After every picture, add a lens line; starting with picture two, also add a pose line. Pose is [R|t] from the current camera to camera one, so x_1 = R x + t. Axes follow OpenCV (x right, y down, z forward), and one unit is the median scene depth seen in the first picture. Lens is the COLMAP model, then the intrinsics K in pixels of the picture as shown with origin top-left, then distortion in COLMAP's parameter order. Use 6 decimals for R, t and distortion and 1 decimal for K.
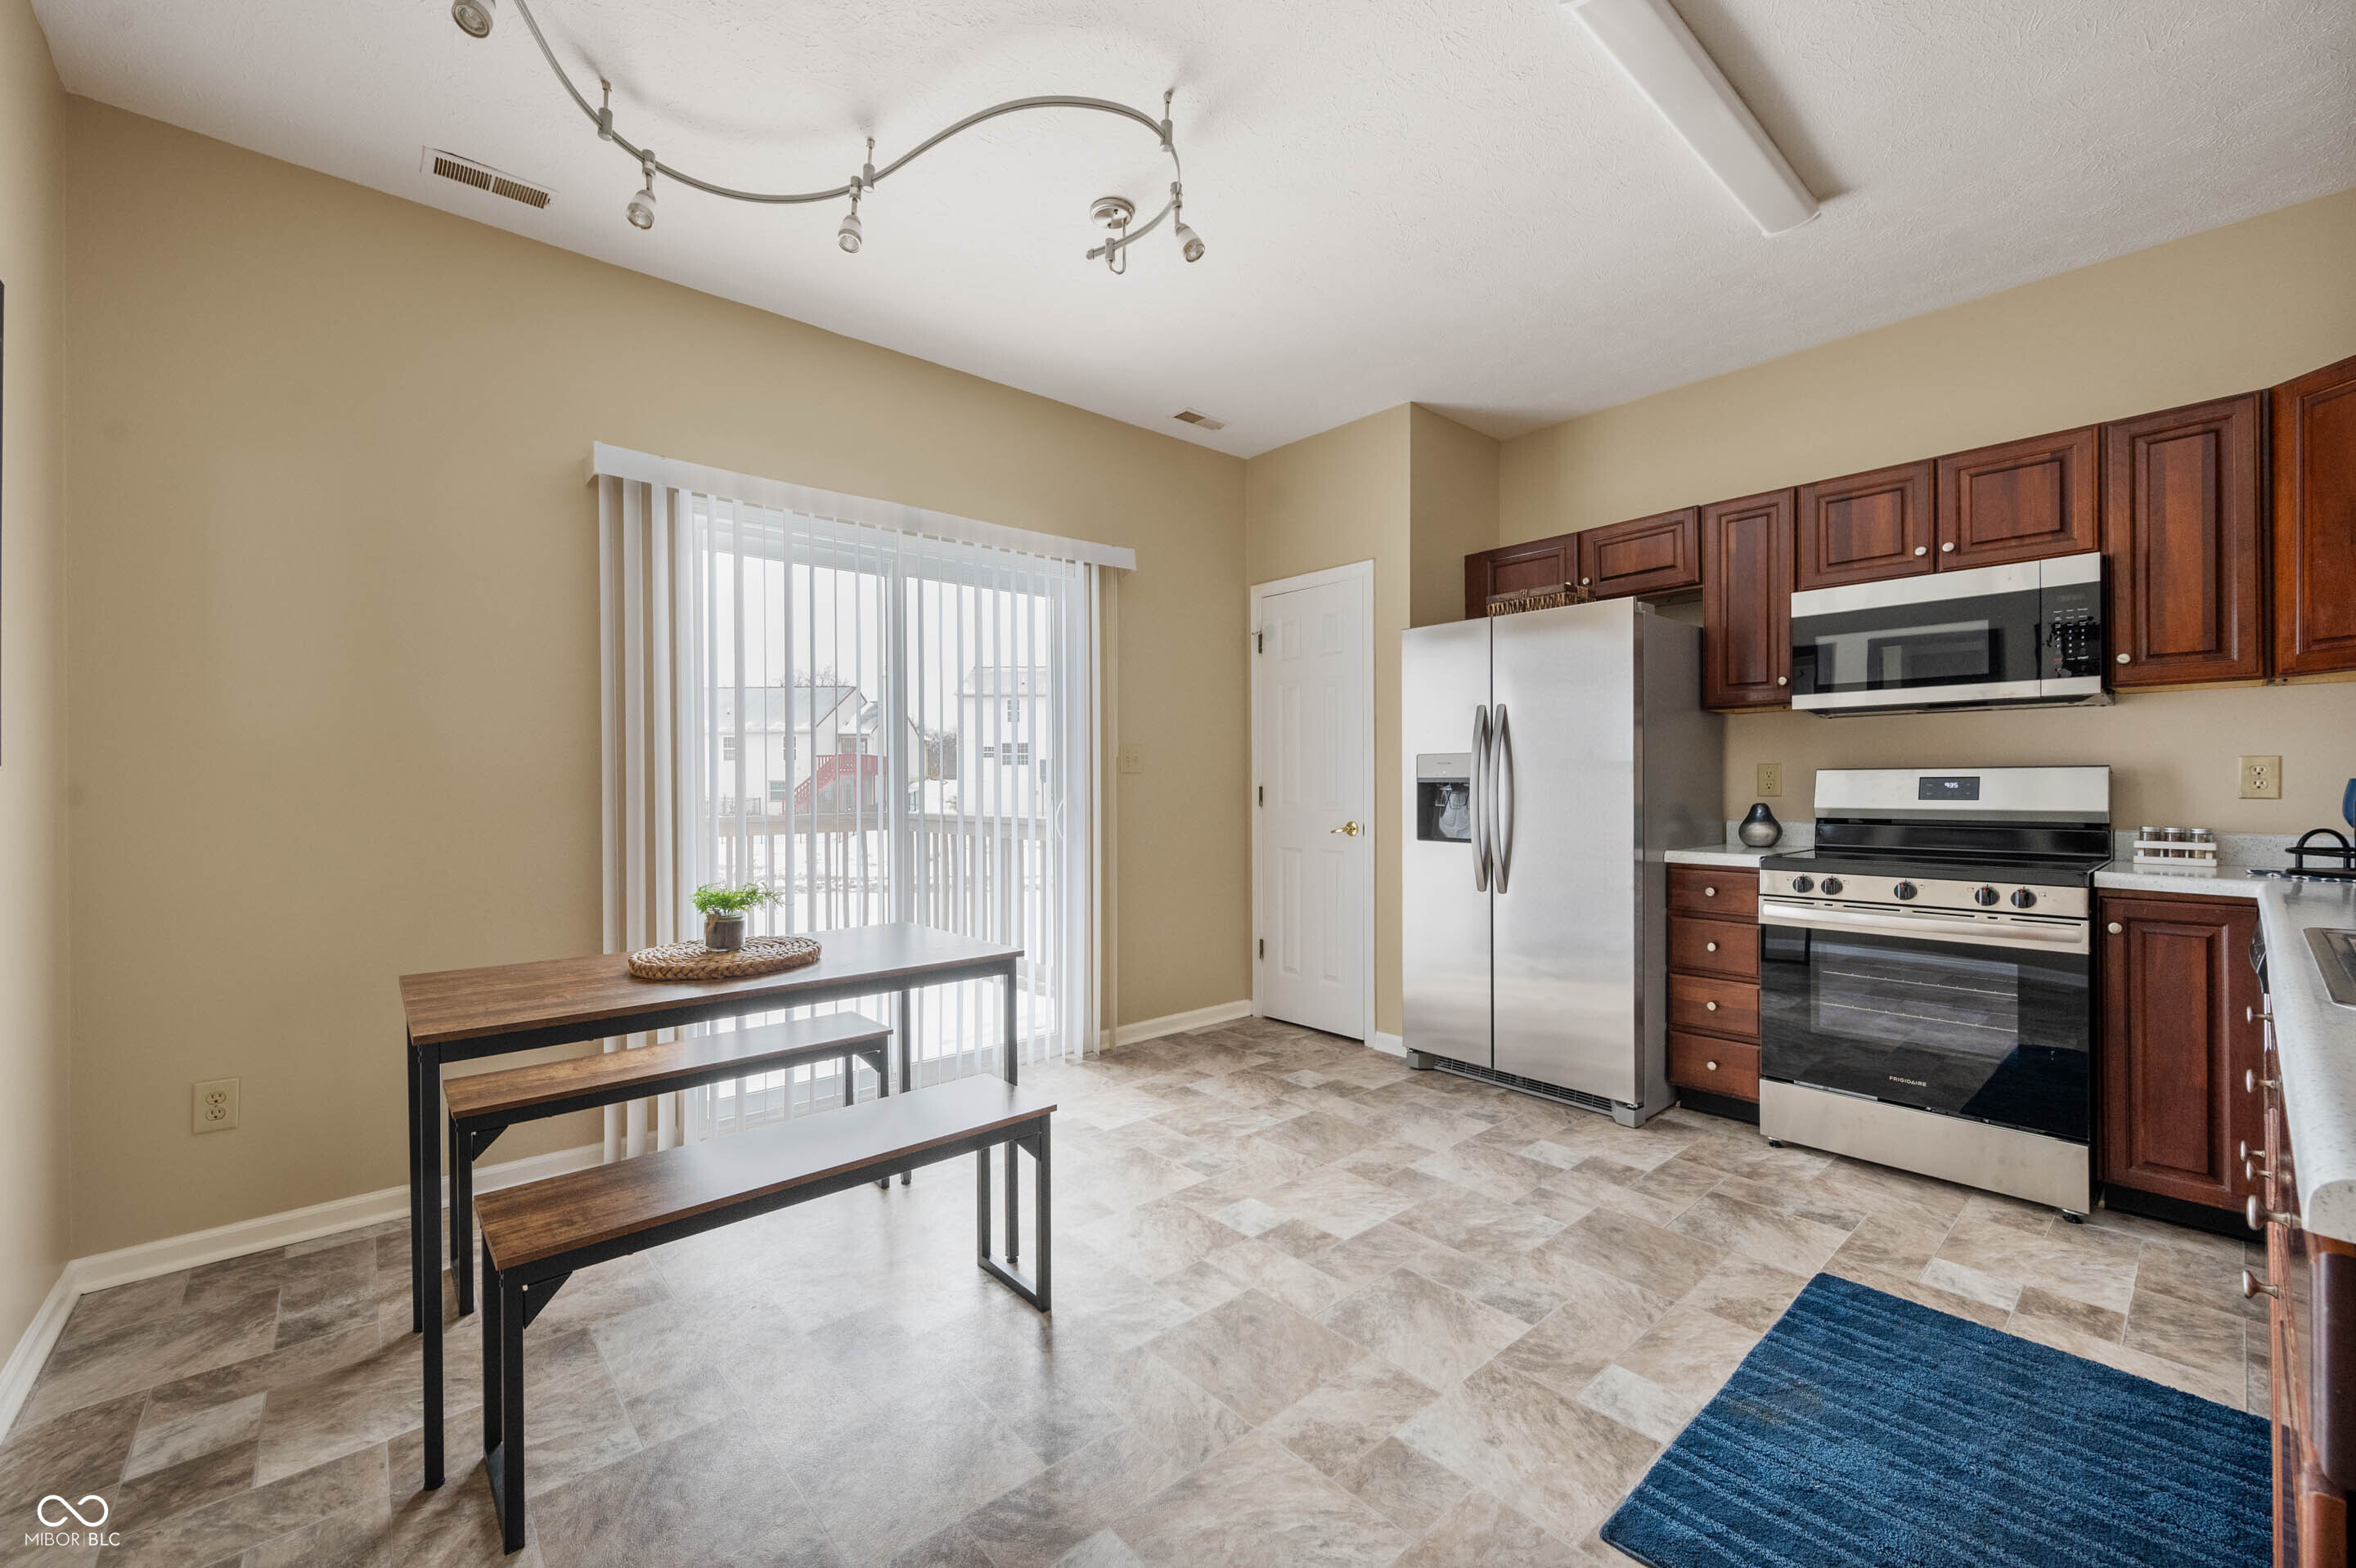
lens RADIAL K [[945.7, 0, 1182.0], [0, 945.7, 779.7], [0, 0, 1]] dist [0.002669, -0.000211]
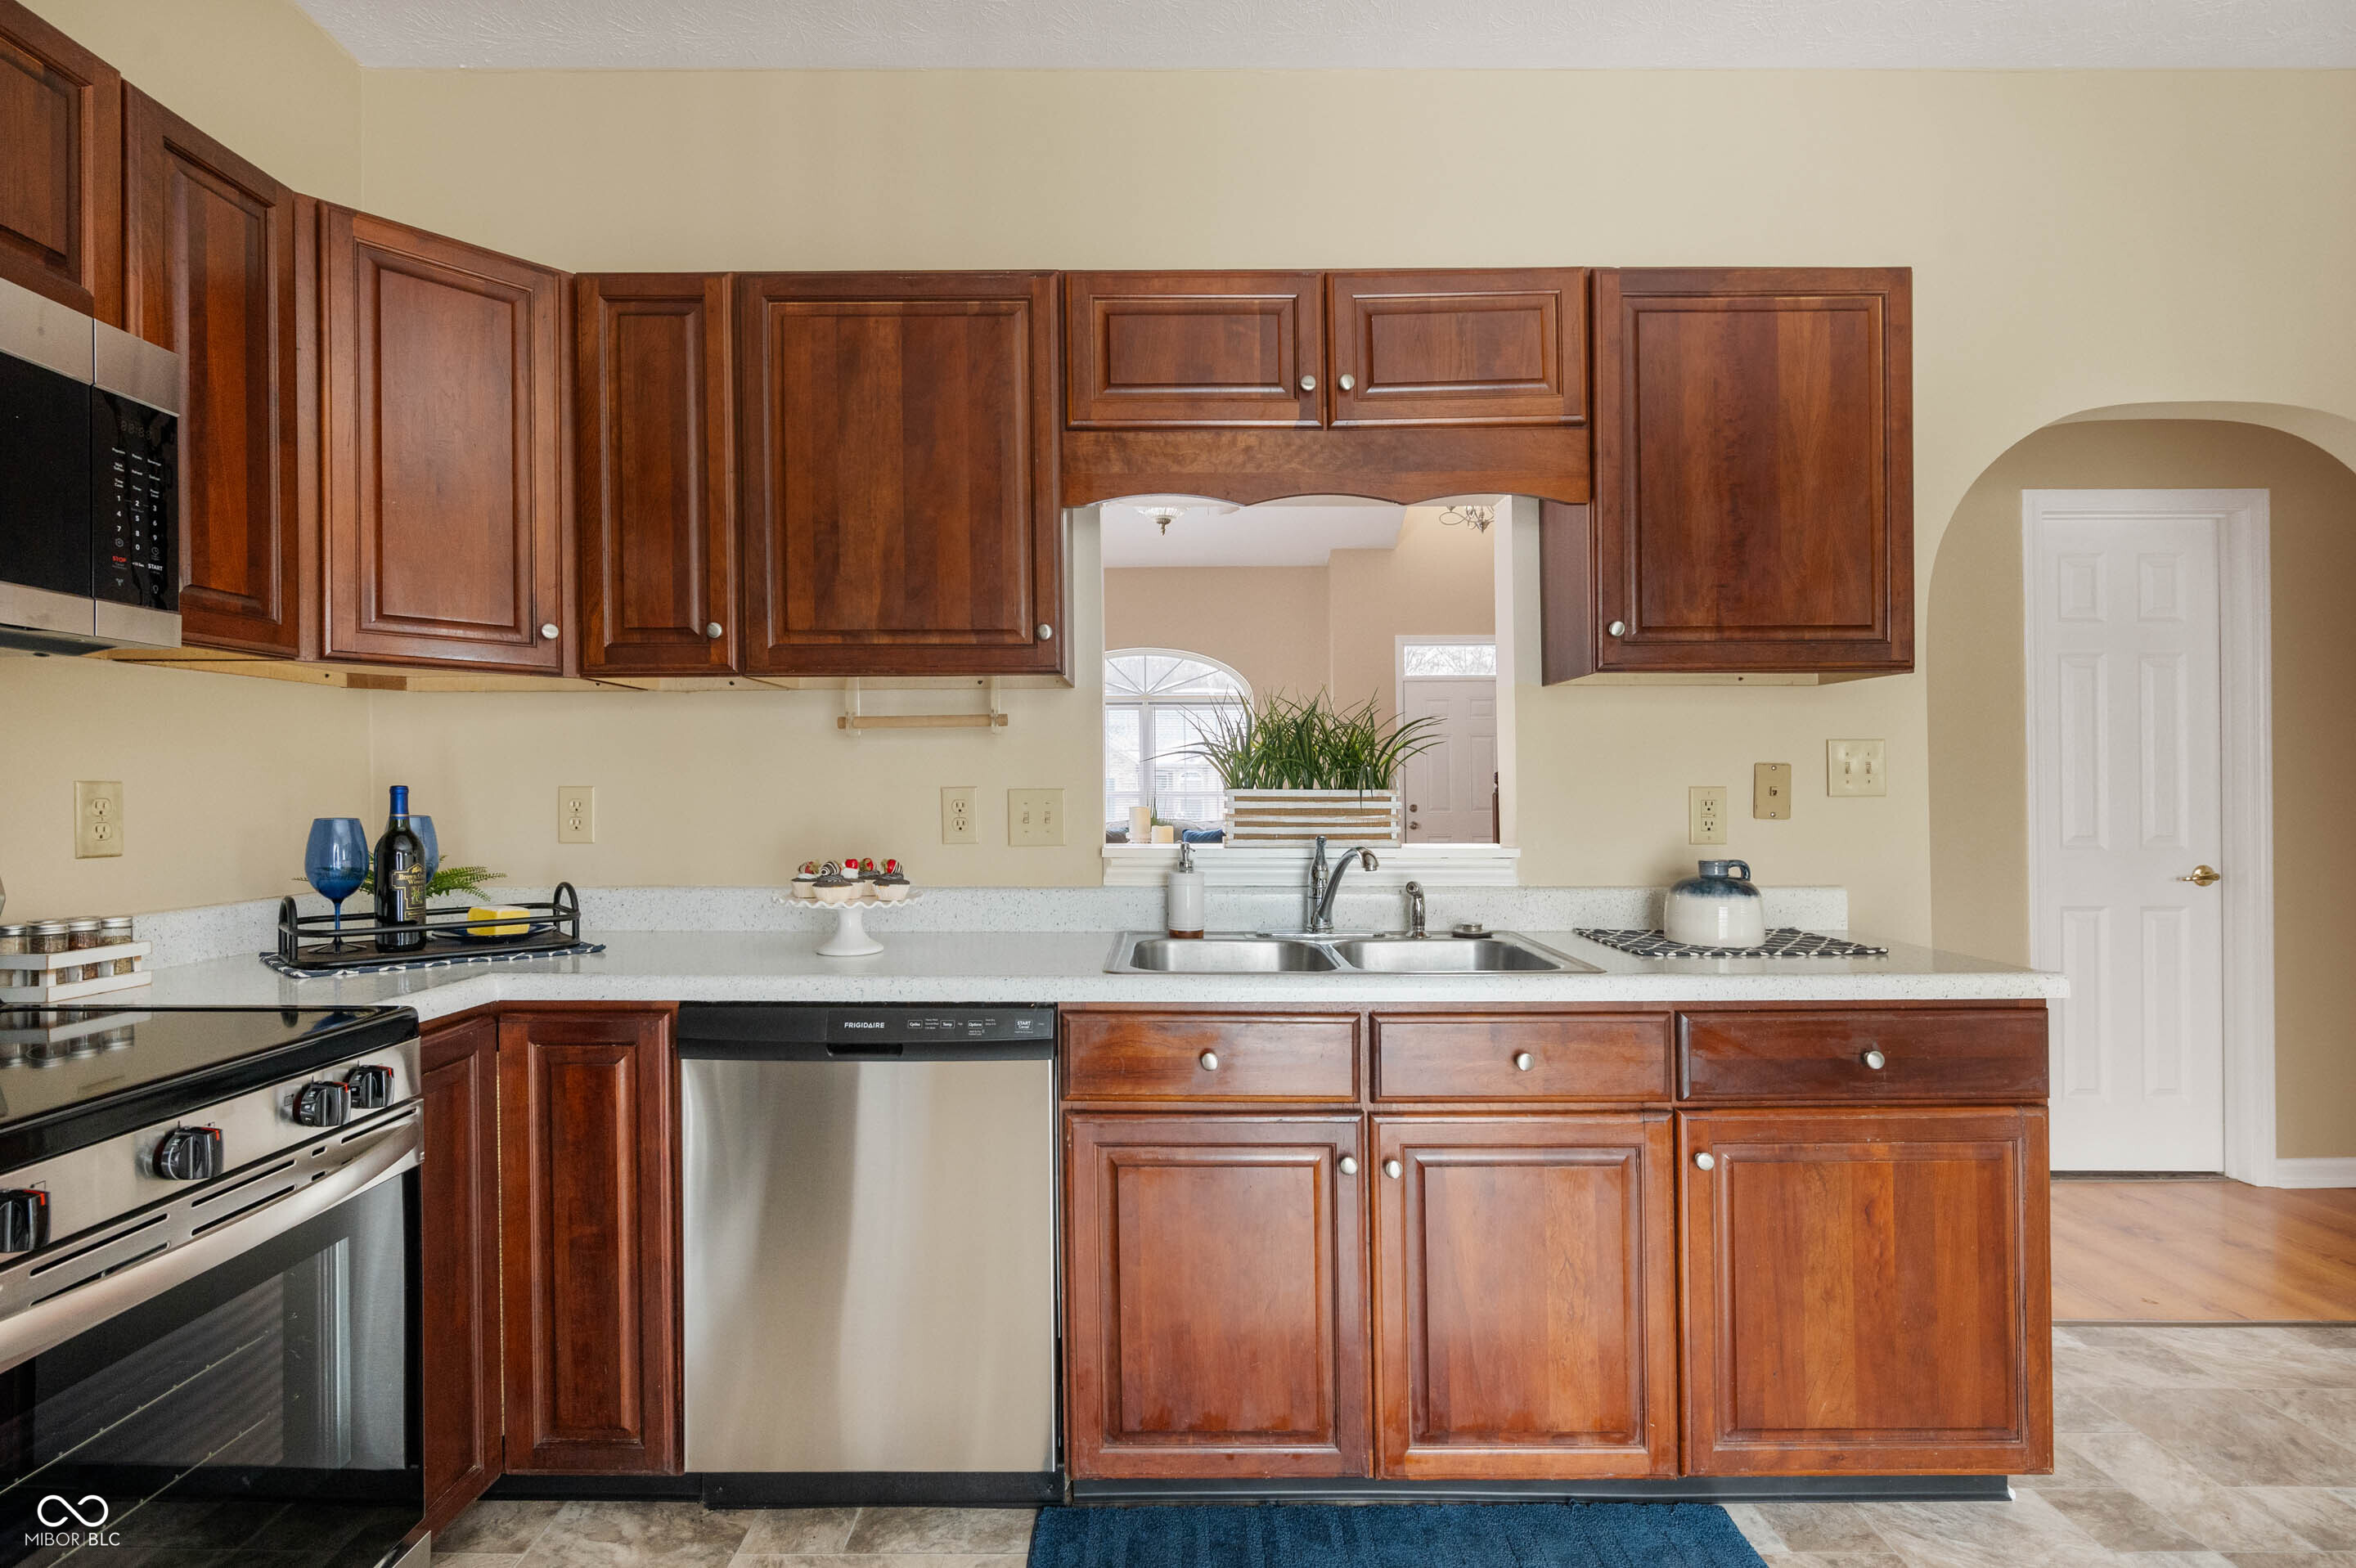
lens RADIAL K [[1153.0, 0, 1173.9], [0, 1153.0, 792.3], [0, 0, 1]] dist [0.004547, 0.001456]
pose [[-0.742373, 0.002530, 0.669982, 0.195274], [0.001932, 0.999997, -0.001635, -0.015865], [-0.669984, 0.000080, -0.742375, 1.054764]]
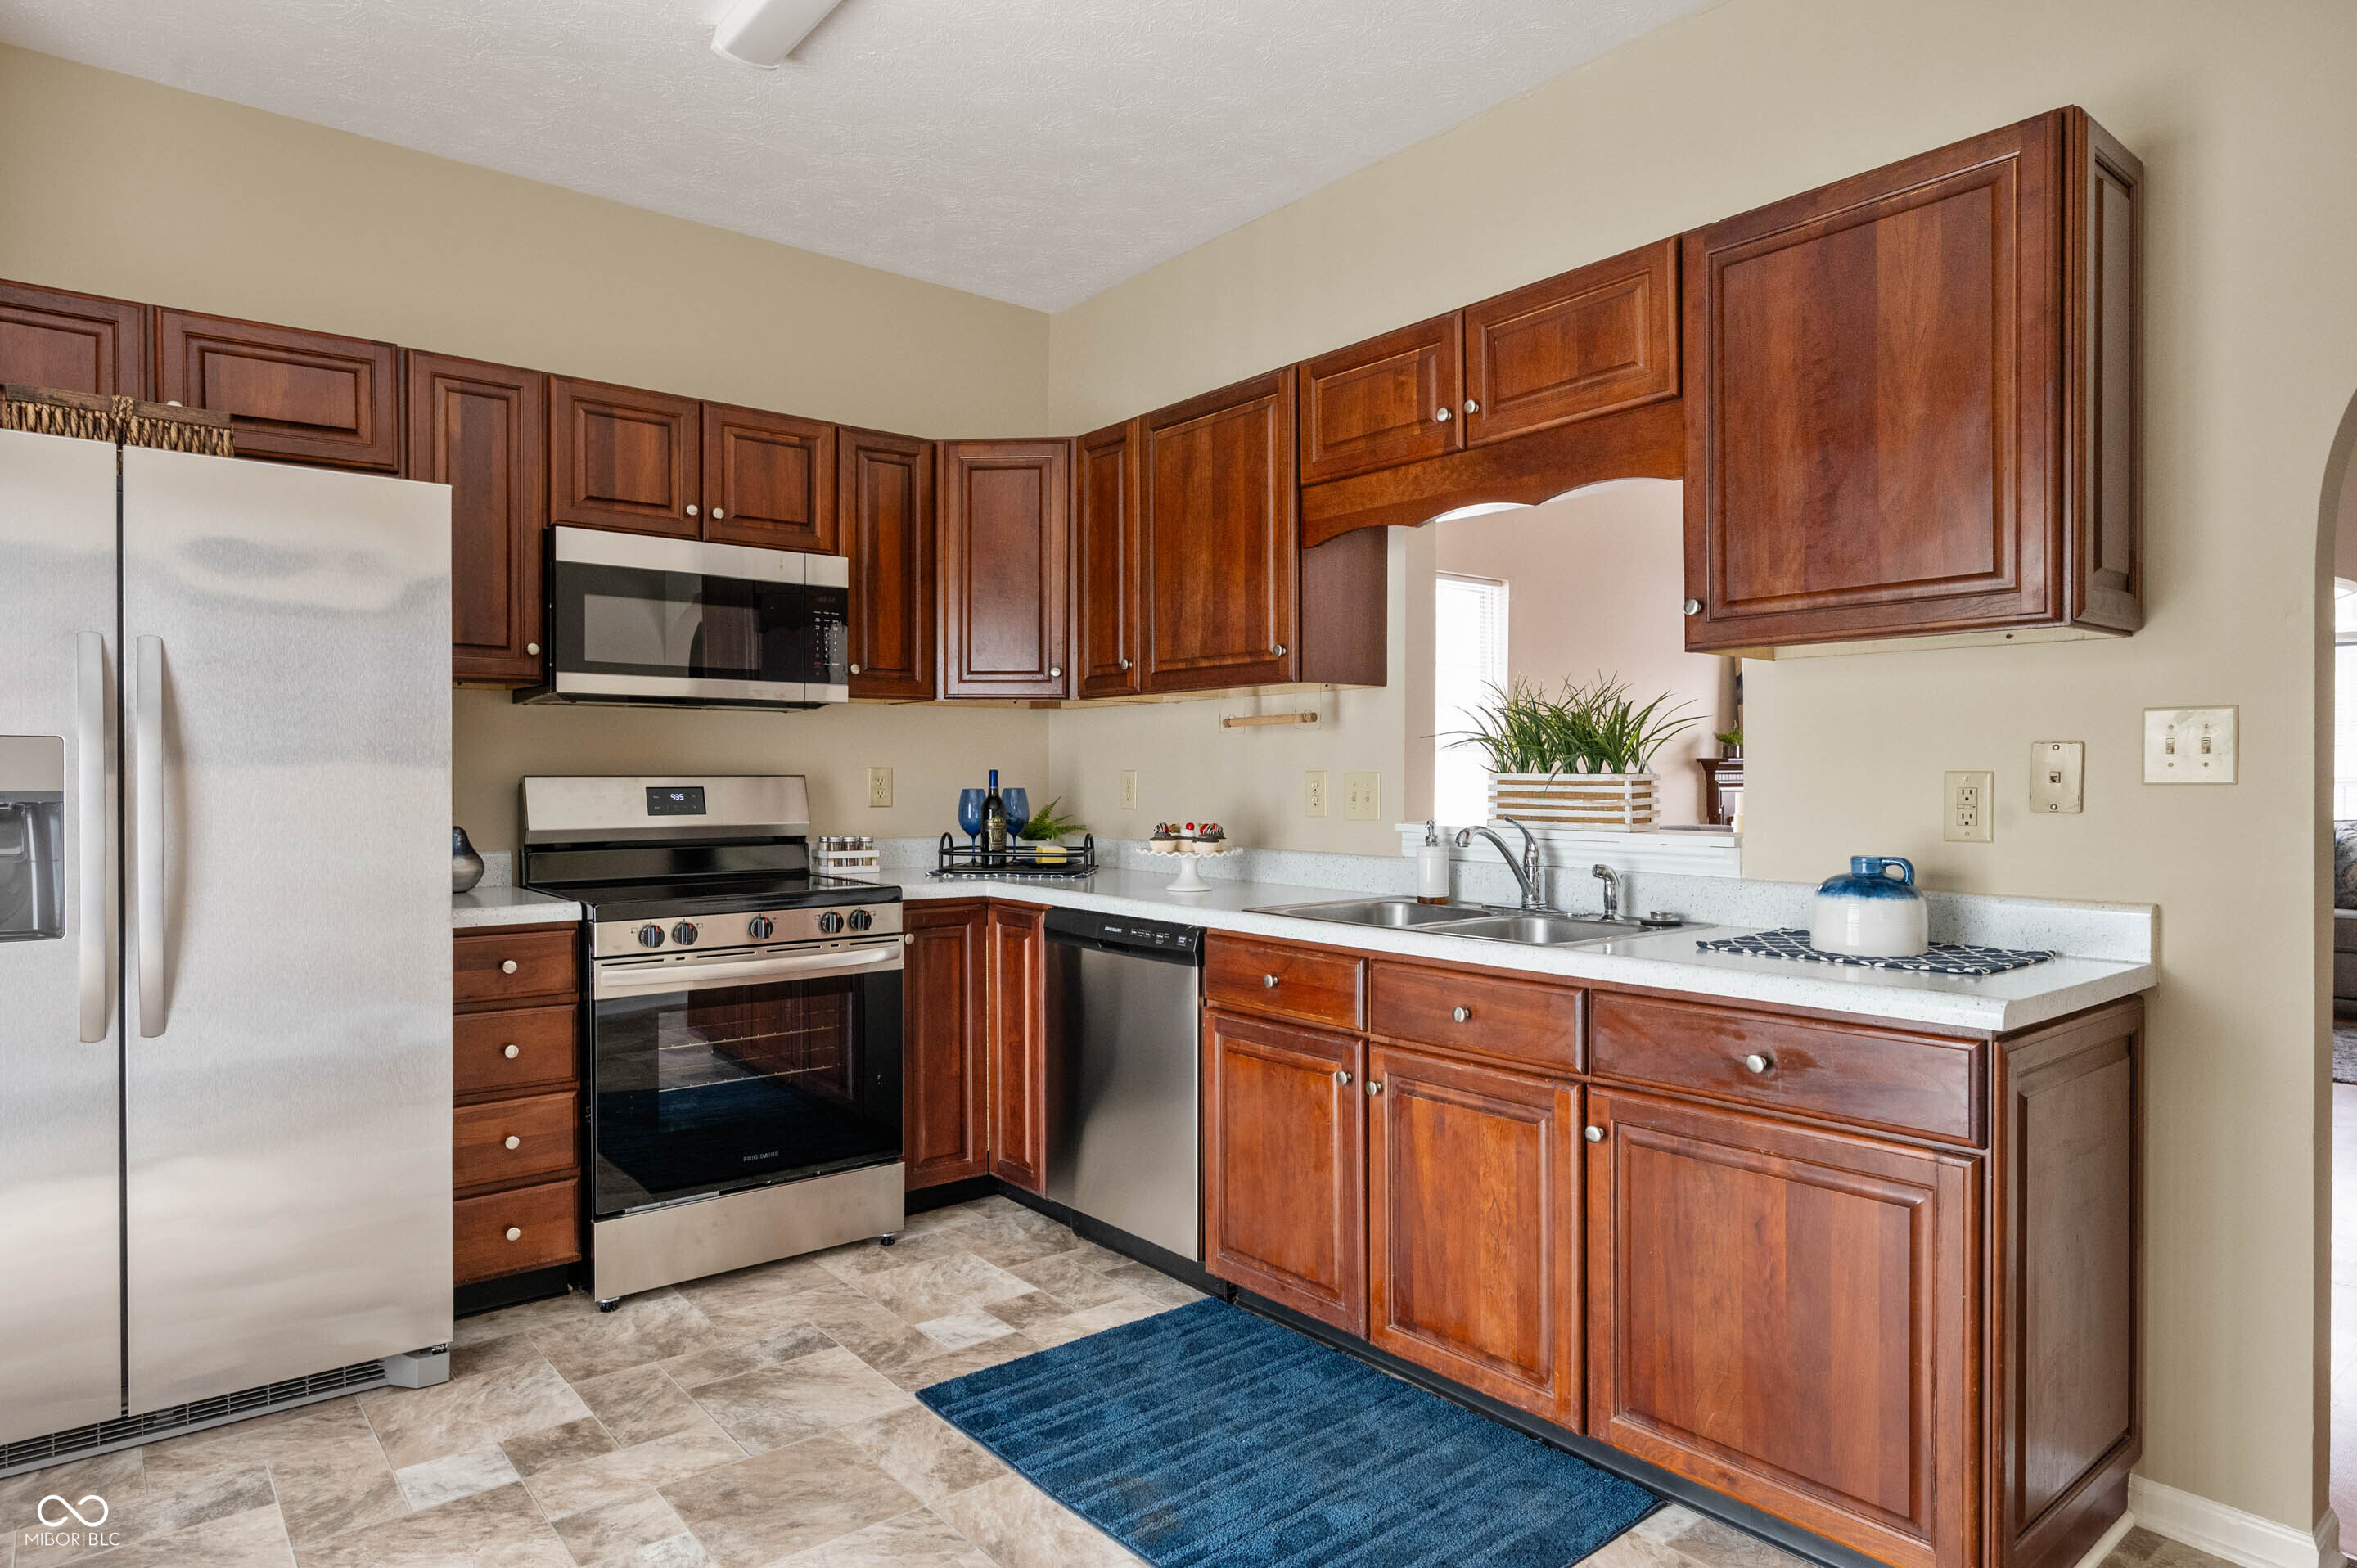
lens RADIAL K [[1355.0, 0, 1186.0], [0, 1355.0, 790.0], [0, 0, 1]] dist [-0.003812, -0.001640]
pose [[0.041732, -0.008291, 0.999094, -0.392996], [-0.004647, 0.999953, 0.008493, -0.014087], [-0.999118, -0.004997, 0.041692, 0.569448]]
